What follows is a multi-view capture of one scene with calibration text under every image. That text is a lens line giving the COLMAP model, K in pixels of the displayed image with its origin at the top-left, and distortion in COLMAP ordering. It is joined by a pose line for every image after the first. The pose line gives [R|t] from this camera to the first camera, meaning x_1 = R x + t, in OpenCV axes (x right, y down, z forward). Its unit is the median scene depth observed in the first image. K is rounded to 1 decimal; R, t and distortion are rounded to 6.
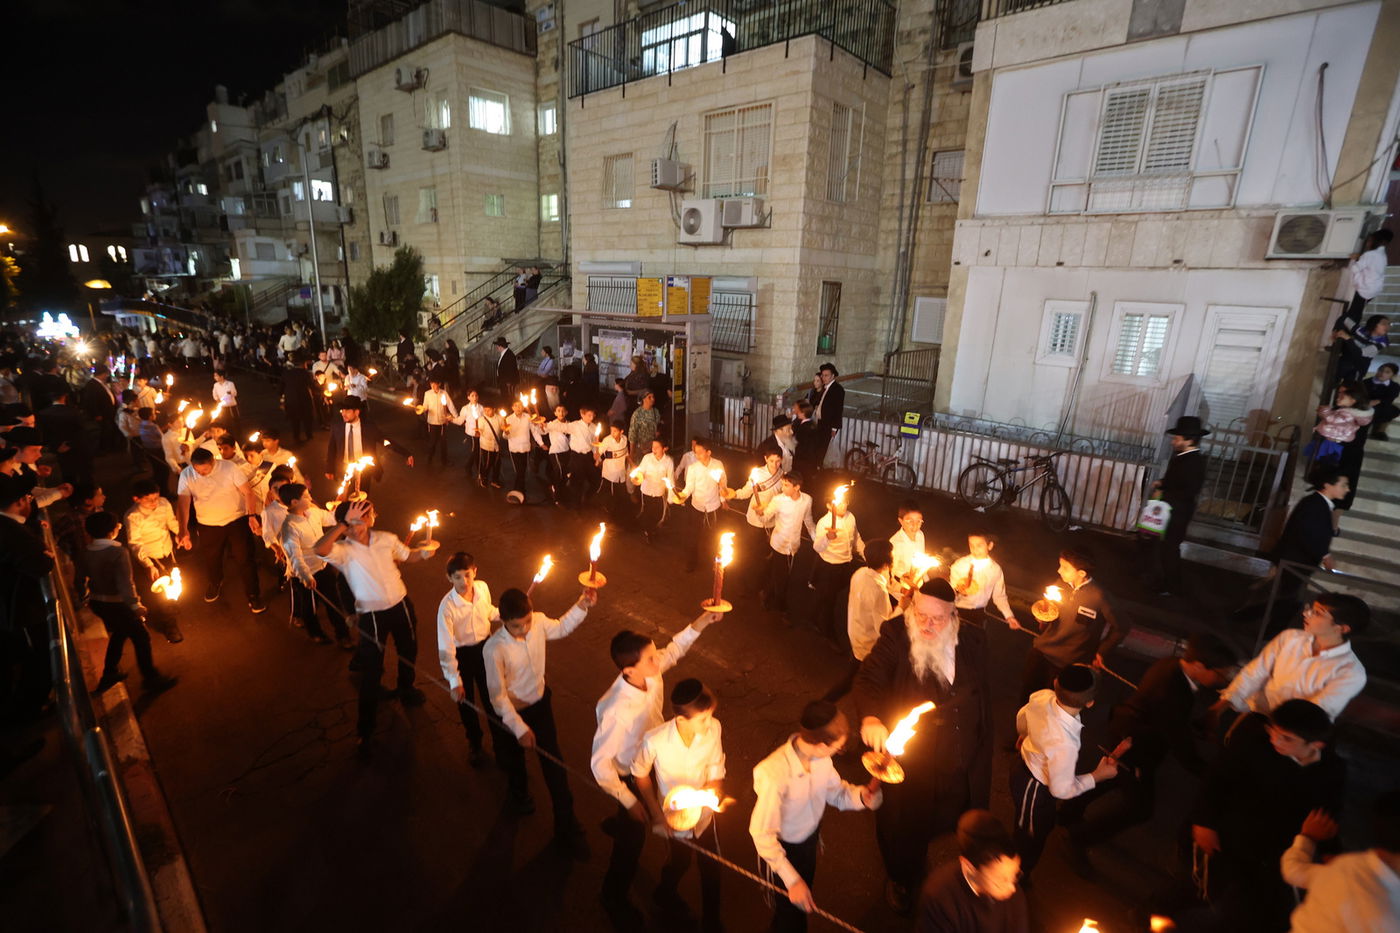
lens RADIAL K [[660.8, 0, 701.6], [0, 660.8, 465.8], [0, 0, 1]] dist [-0.002853, 0.002847]
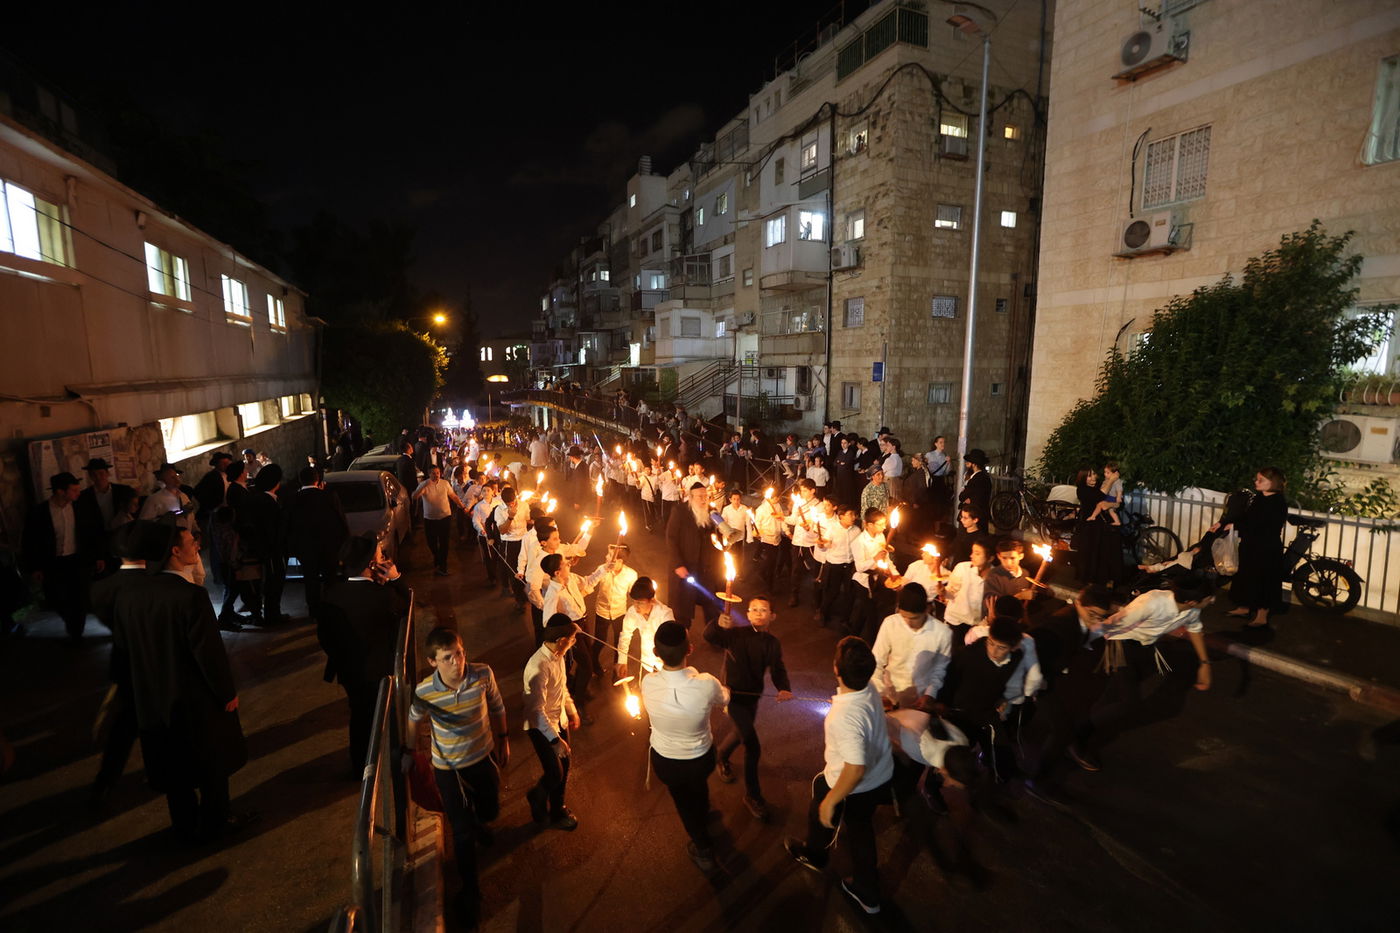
lens RADIAL K [[660.8, 0, 698.2], [0, 660.8, 462.7], [0, 0, 1]] dist [-0.002853, 0.002847]
pose [[0.913679, 0.039181, -0.404543, -0.300933], [-0.093919, 0.988757, -0.116356, -0.070233], [0.395436, 0.144306, 0.907086, 0.291456]]
